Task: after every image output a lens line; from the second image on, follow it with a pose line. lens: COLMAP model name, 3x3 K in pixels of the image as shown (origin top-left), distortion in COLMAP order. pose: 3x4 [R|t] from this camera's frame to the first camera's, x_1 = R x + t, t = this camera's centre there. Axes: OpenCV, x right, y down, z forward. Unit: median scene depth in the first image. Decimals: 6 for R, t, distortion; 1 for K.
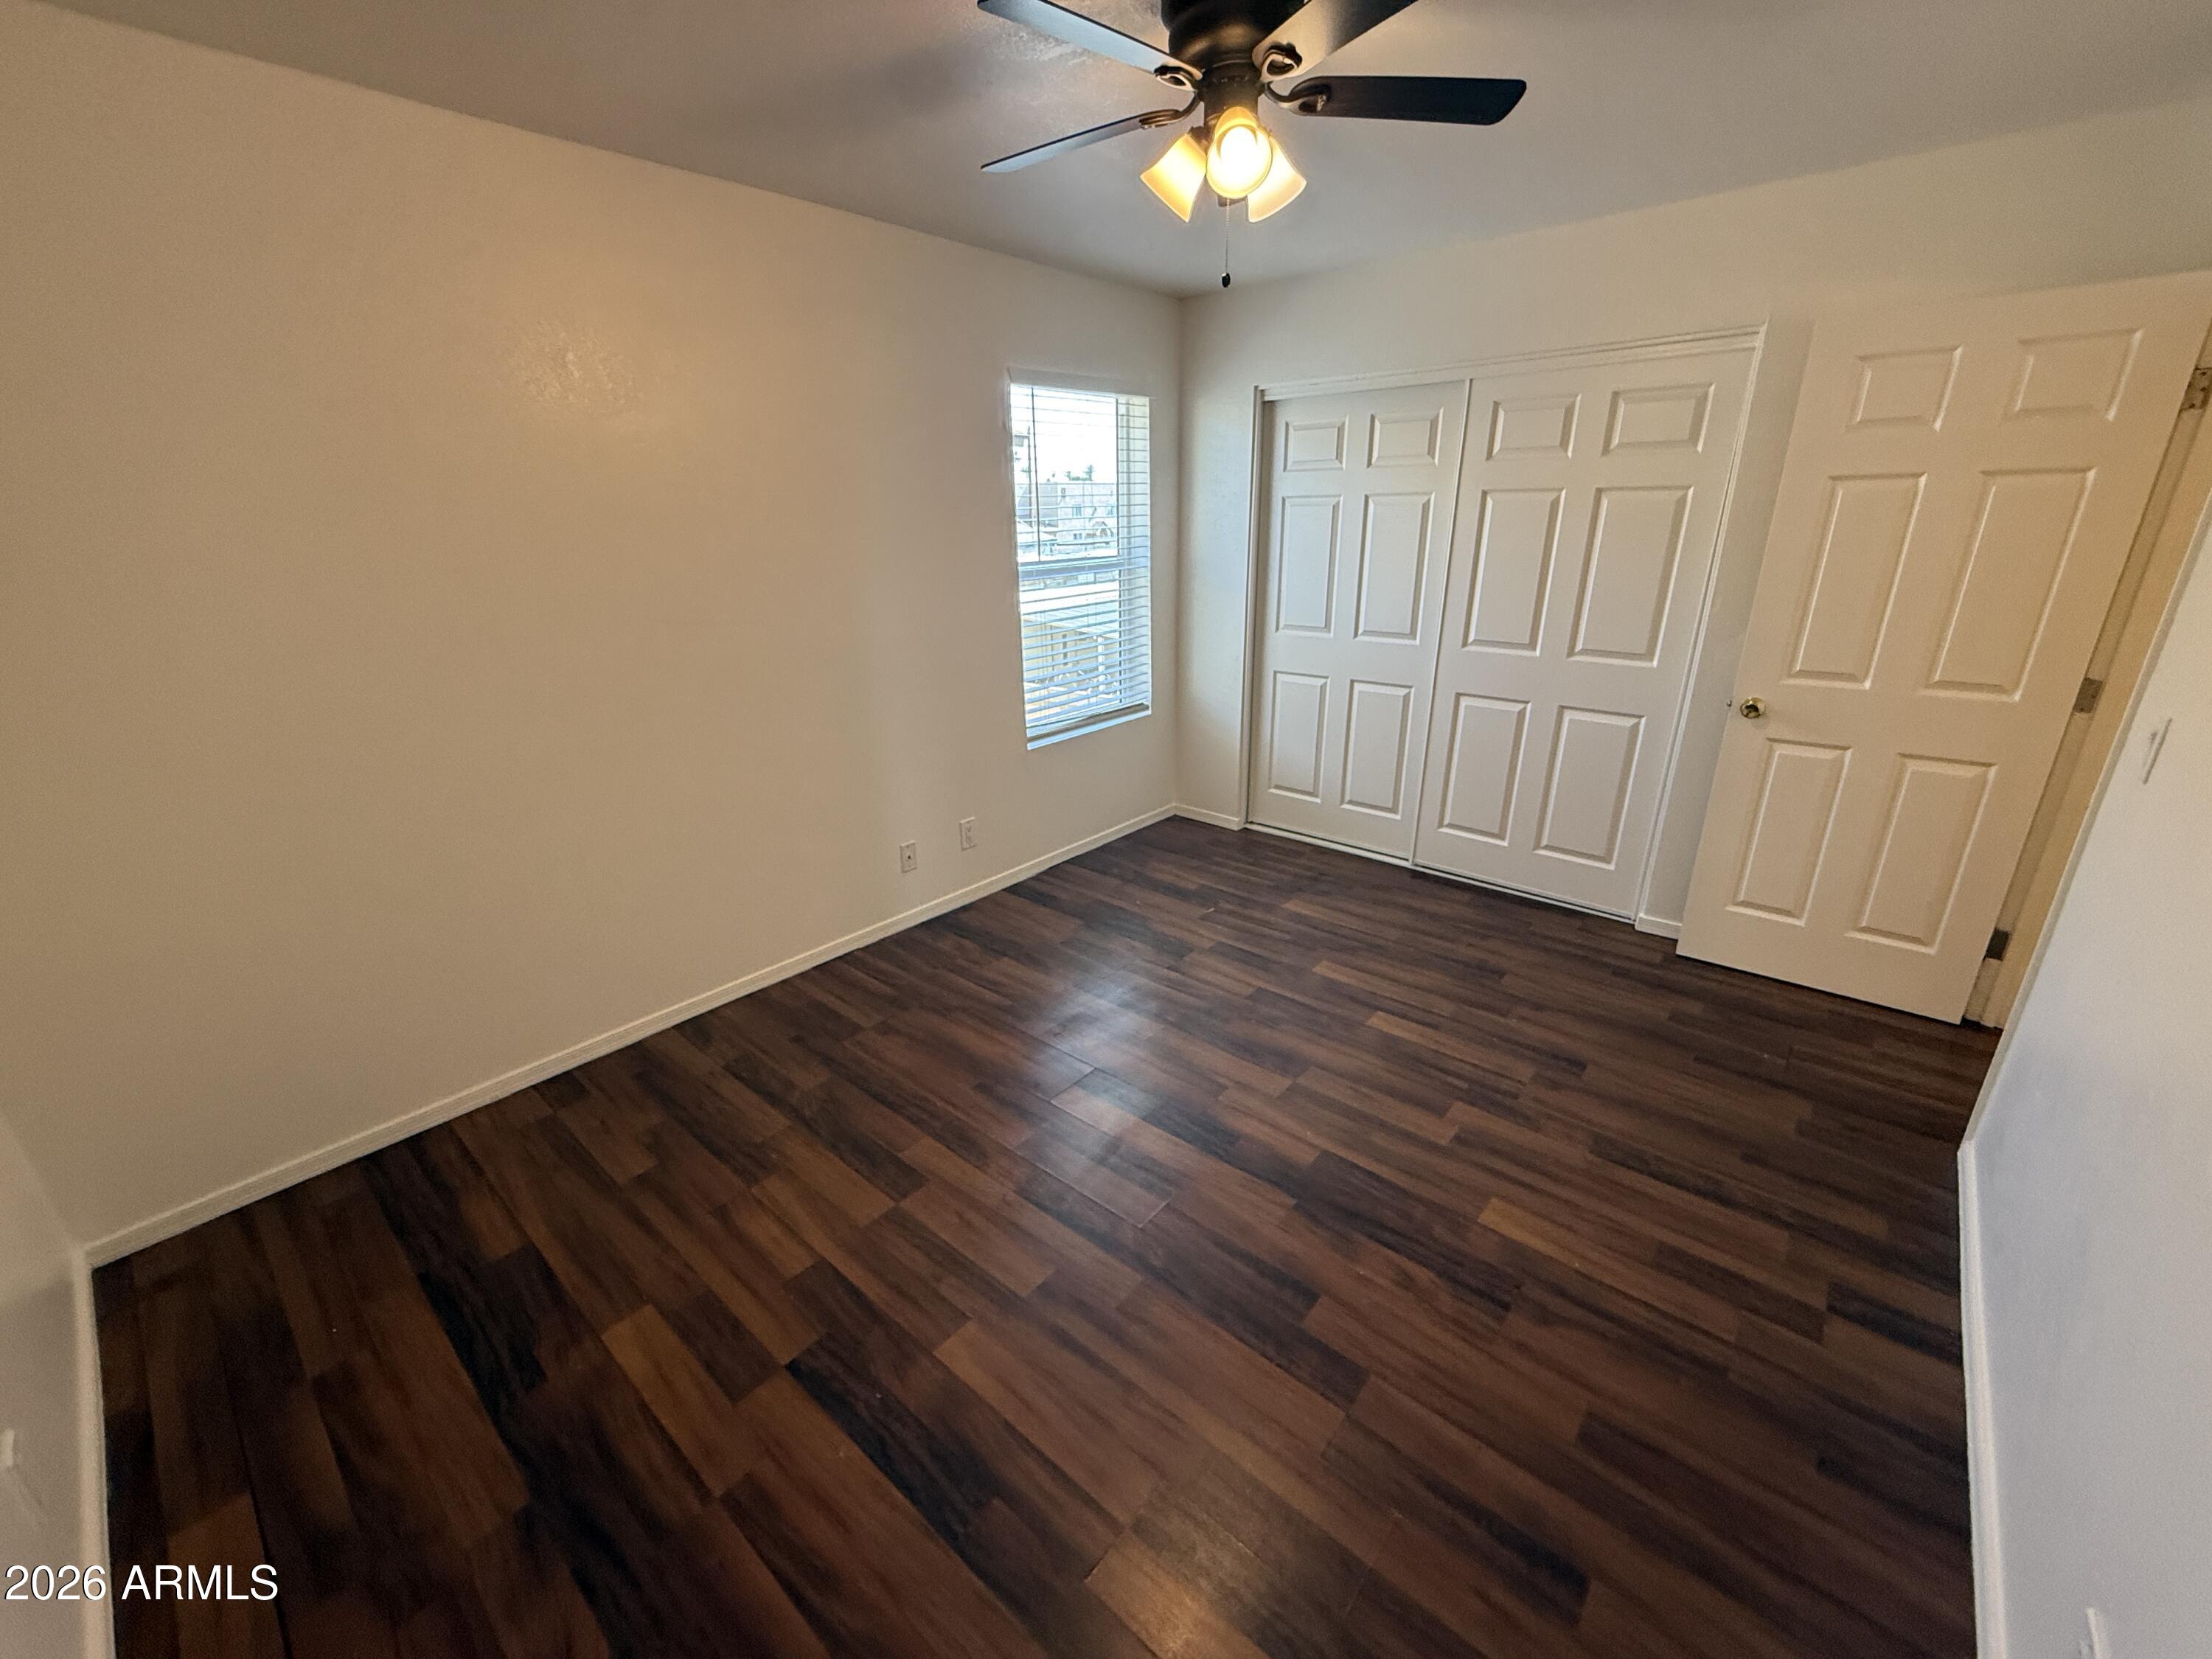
lens RADIAL K [[881.6, 0, 1100.2], [0, 881.6, 834.4], [0, 0, 1]] dist [-0.005591, 0.000060]
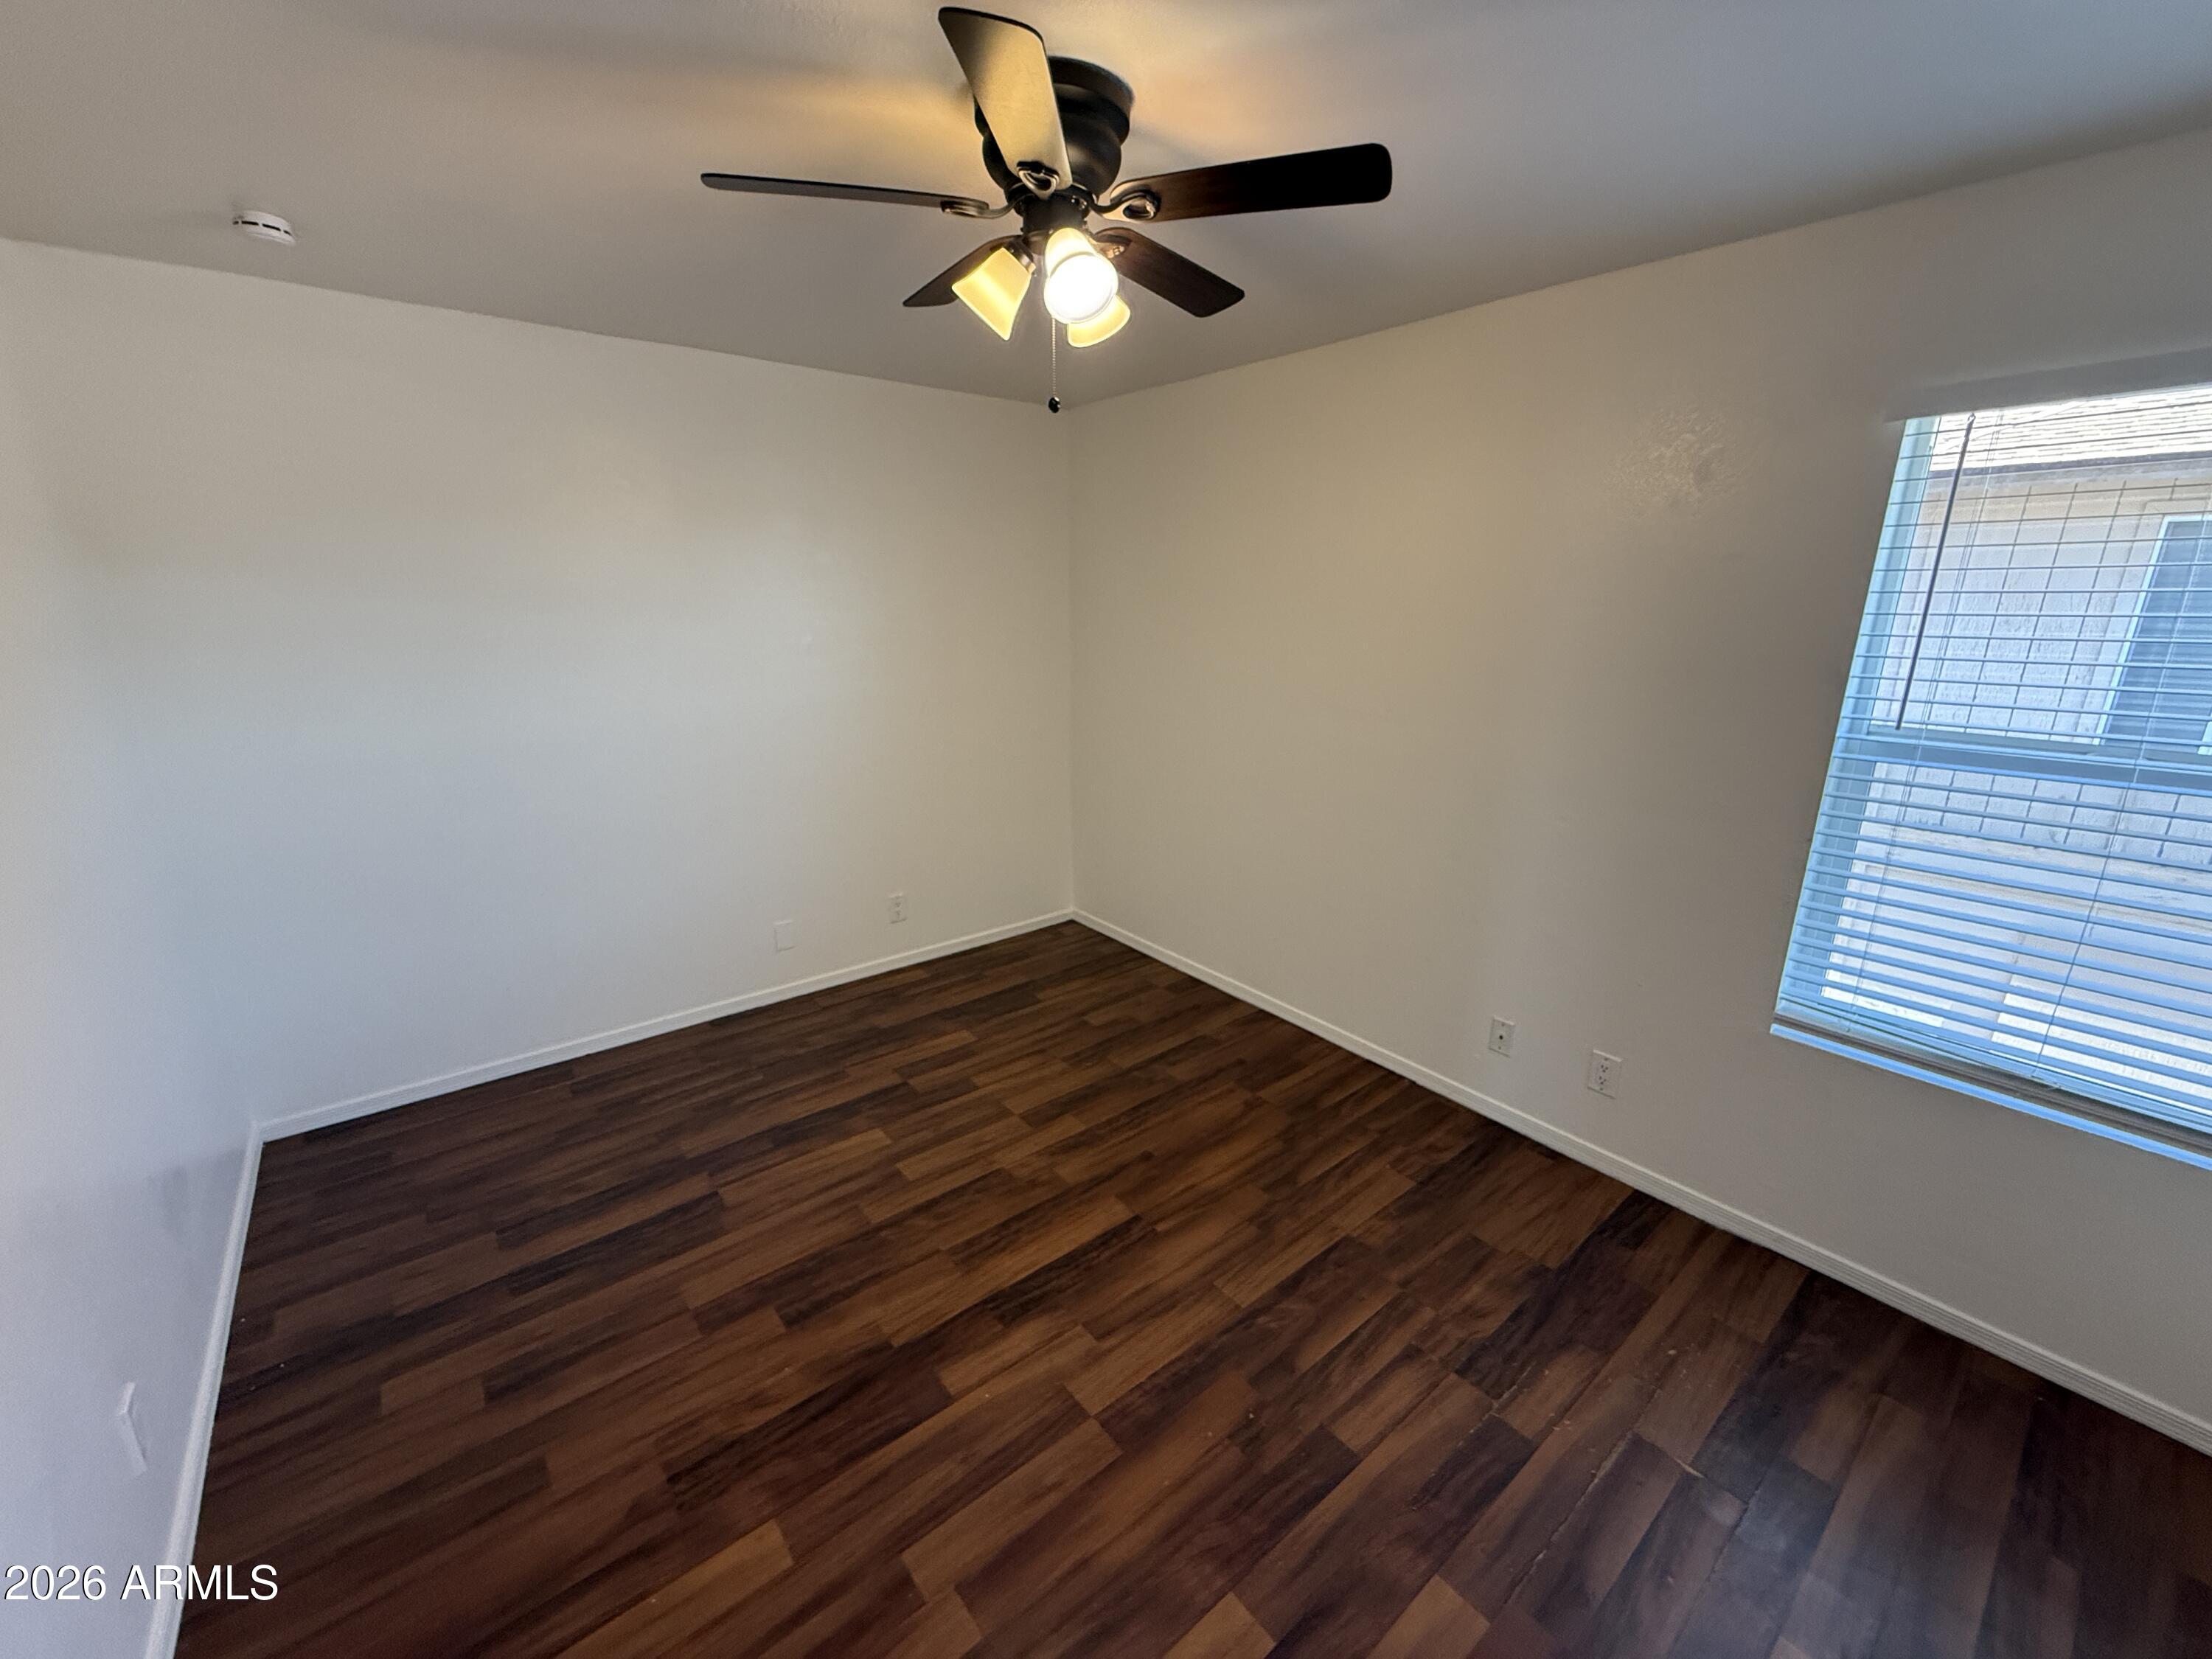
lens RADIAL K [[904.2, 0, 1108.8], [0, 904.2, 801.7], [0, 0, 1]] dist [-0.000100, 0.000187]
pose [[-0.173452, 0.242412, -0.954542, 0.931155], [-0.341745, 0.894194, 0.289185, -0.450976], [0.923647, 0.376370, -0.072256, 1.015598]]
